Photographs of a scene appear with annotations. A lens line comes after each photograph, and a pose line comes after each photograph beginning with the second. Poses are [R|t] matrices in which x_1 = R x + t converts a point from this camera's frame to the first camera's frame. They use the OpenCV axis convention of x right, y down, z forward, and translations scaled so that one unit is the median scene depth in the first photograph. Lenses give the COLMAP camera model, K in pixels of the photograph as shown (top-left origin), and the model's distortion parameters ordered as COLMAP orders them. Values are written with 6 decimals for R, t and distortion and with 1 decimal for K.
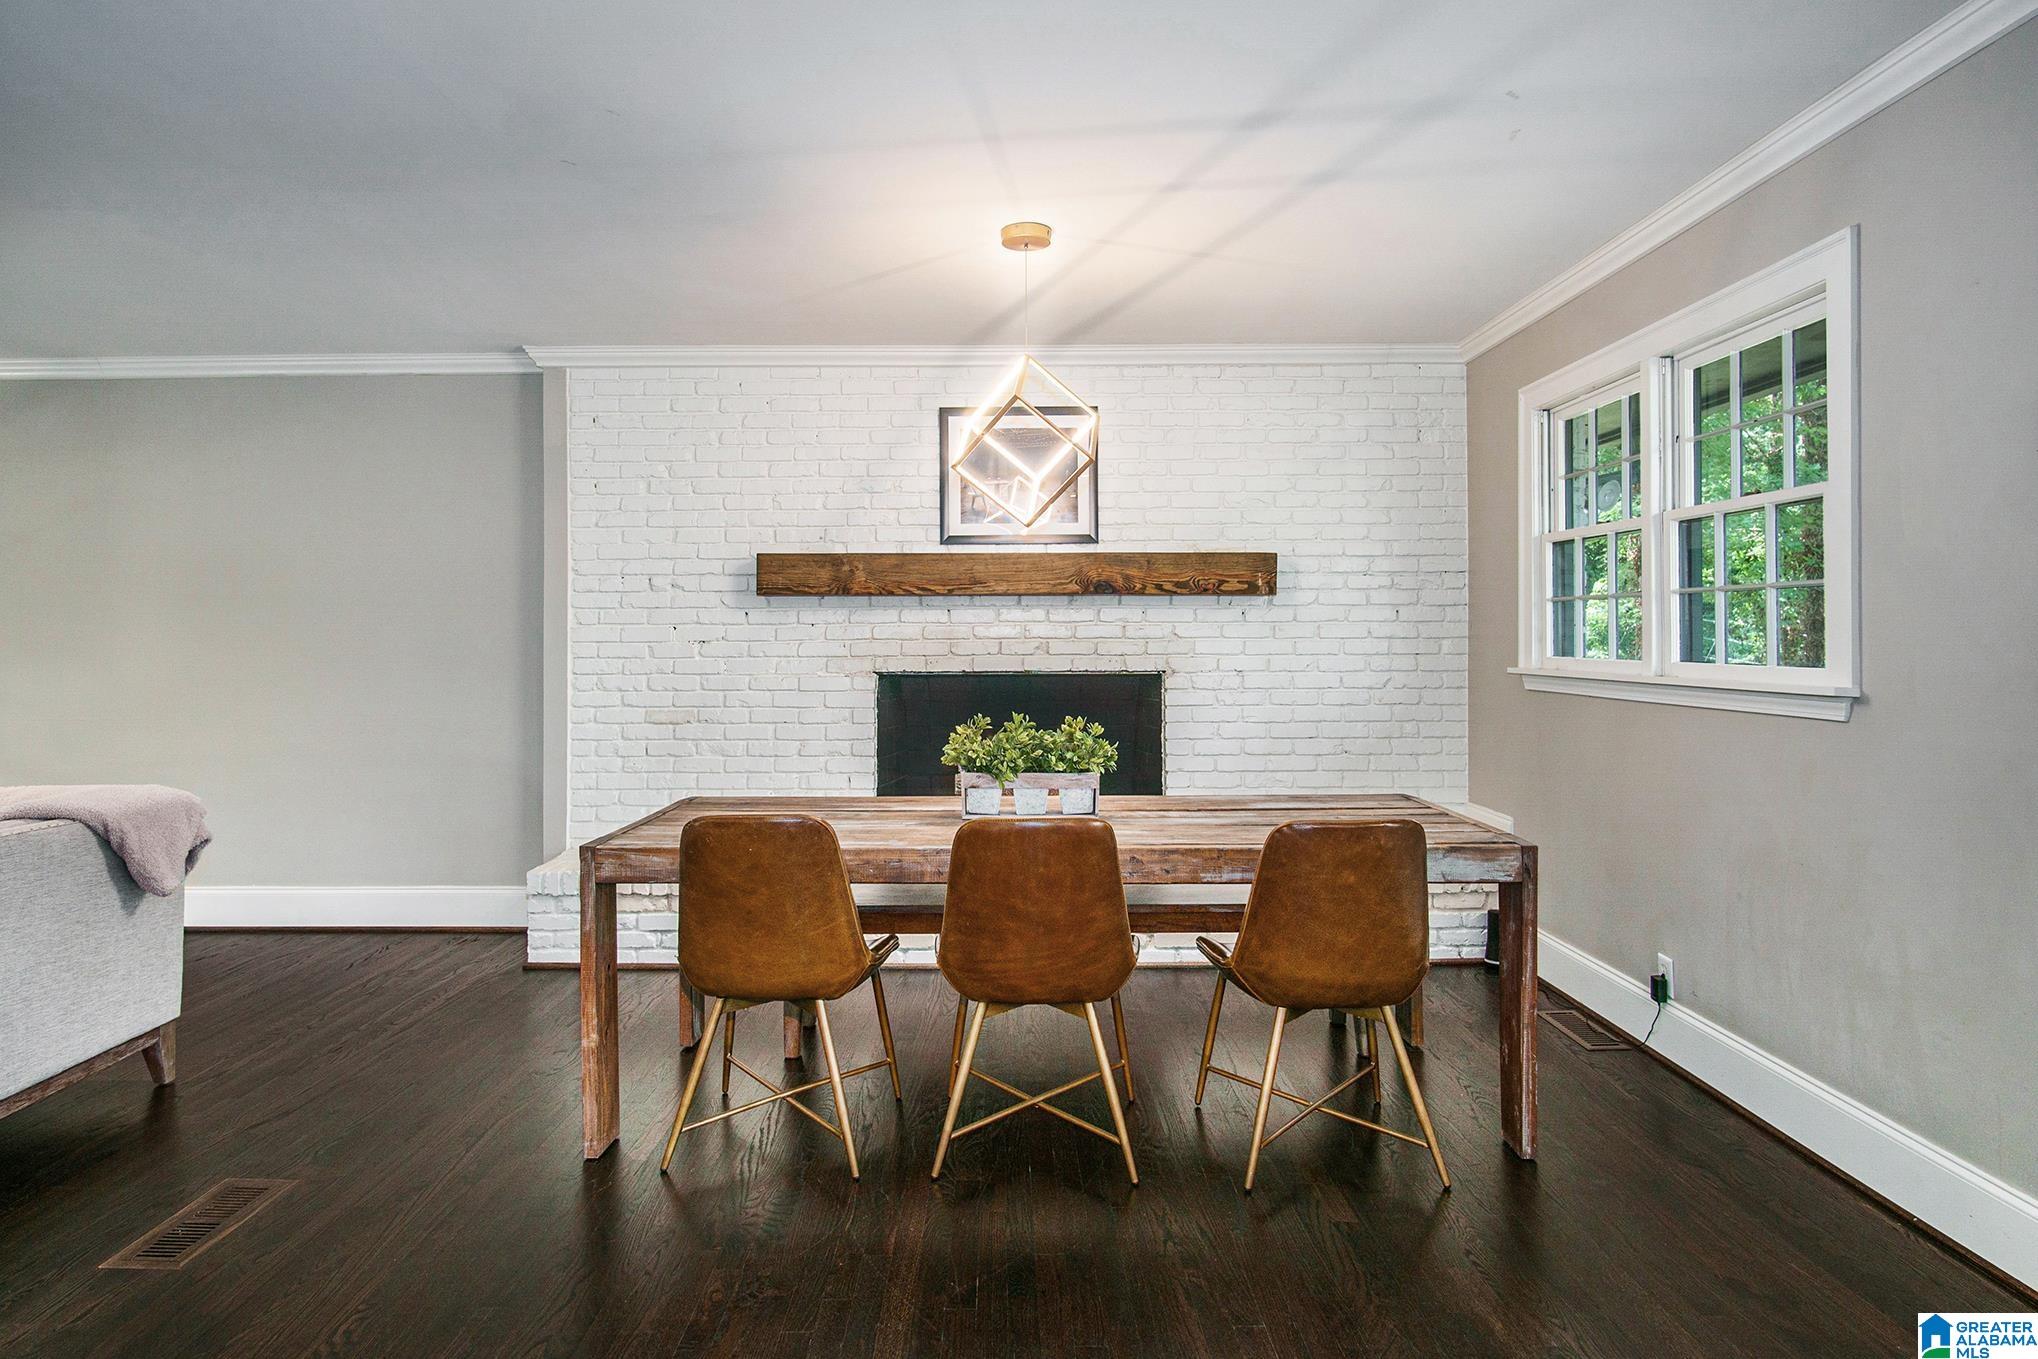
lens RADIAL K [[1121.8, 0, 1011.8], [0, 1121.8, 665.1], [0, 0, 1]] dist [-0.014719, 0.003673]
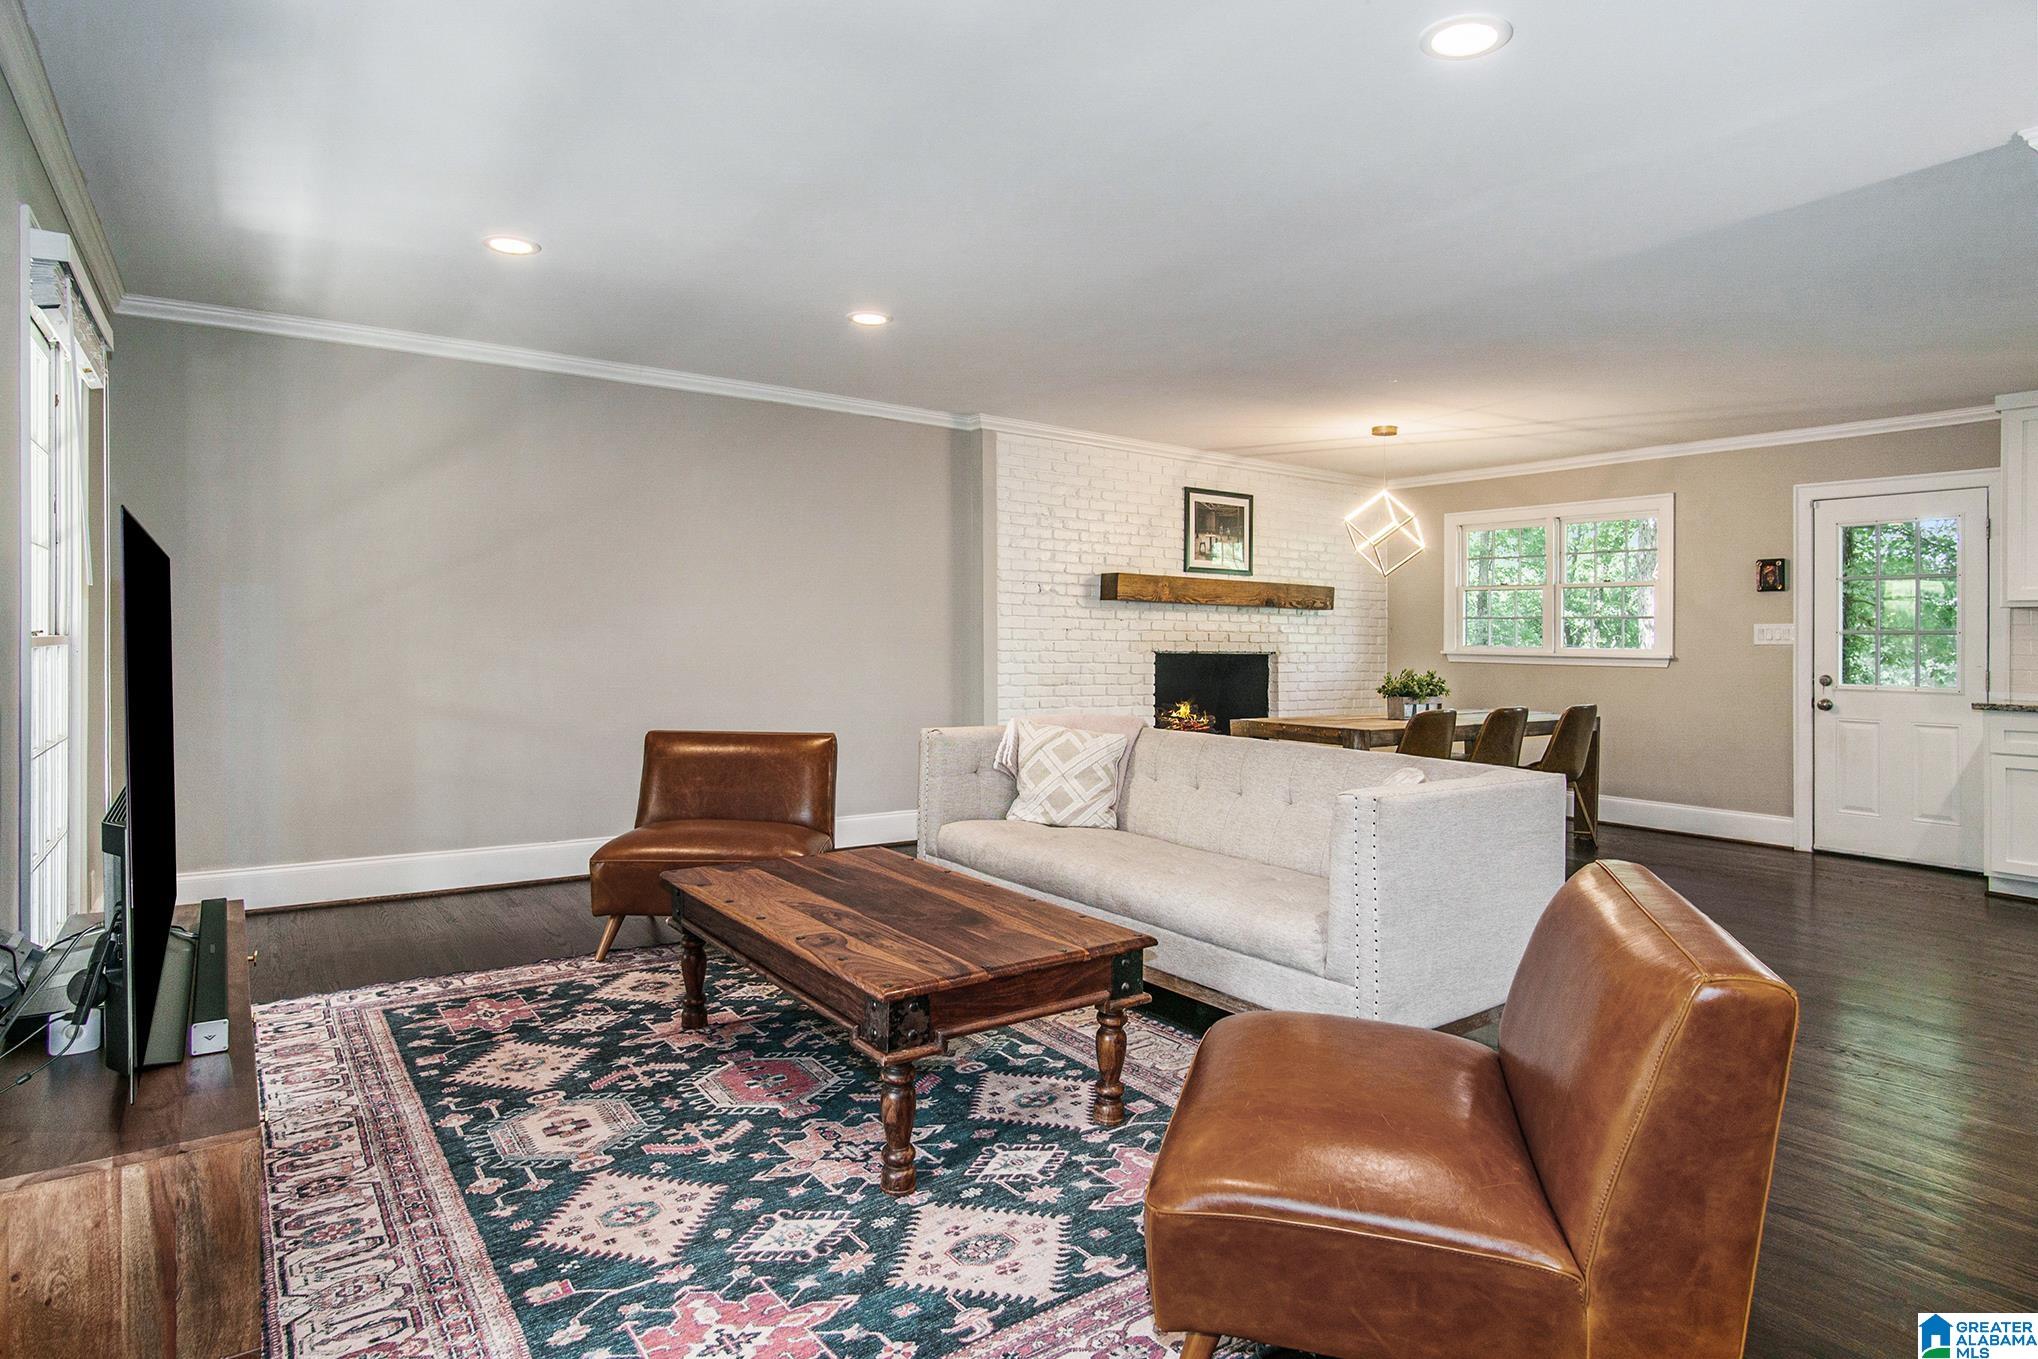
lens RADIAL K [[1121.8, 0, 1020.0], [0, 1121.8, 669.5], [0, 0, 1]] dist [-0.014719, 0.003673]
pose [[0.796186, -0.001833, 0.605050, -1.220229], [-0.000918, 0.999991, 0.004239, 0.025187], [-0.605052, -0.003930, 0.796176, -0.135307]]
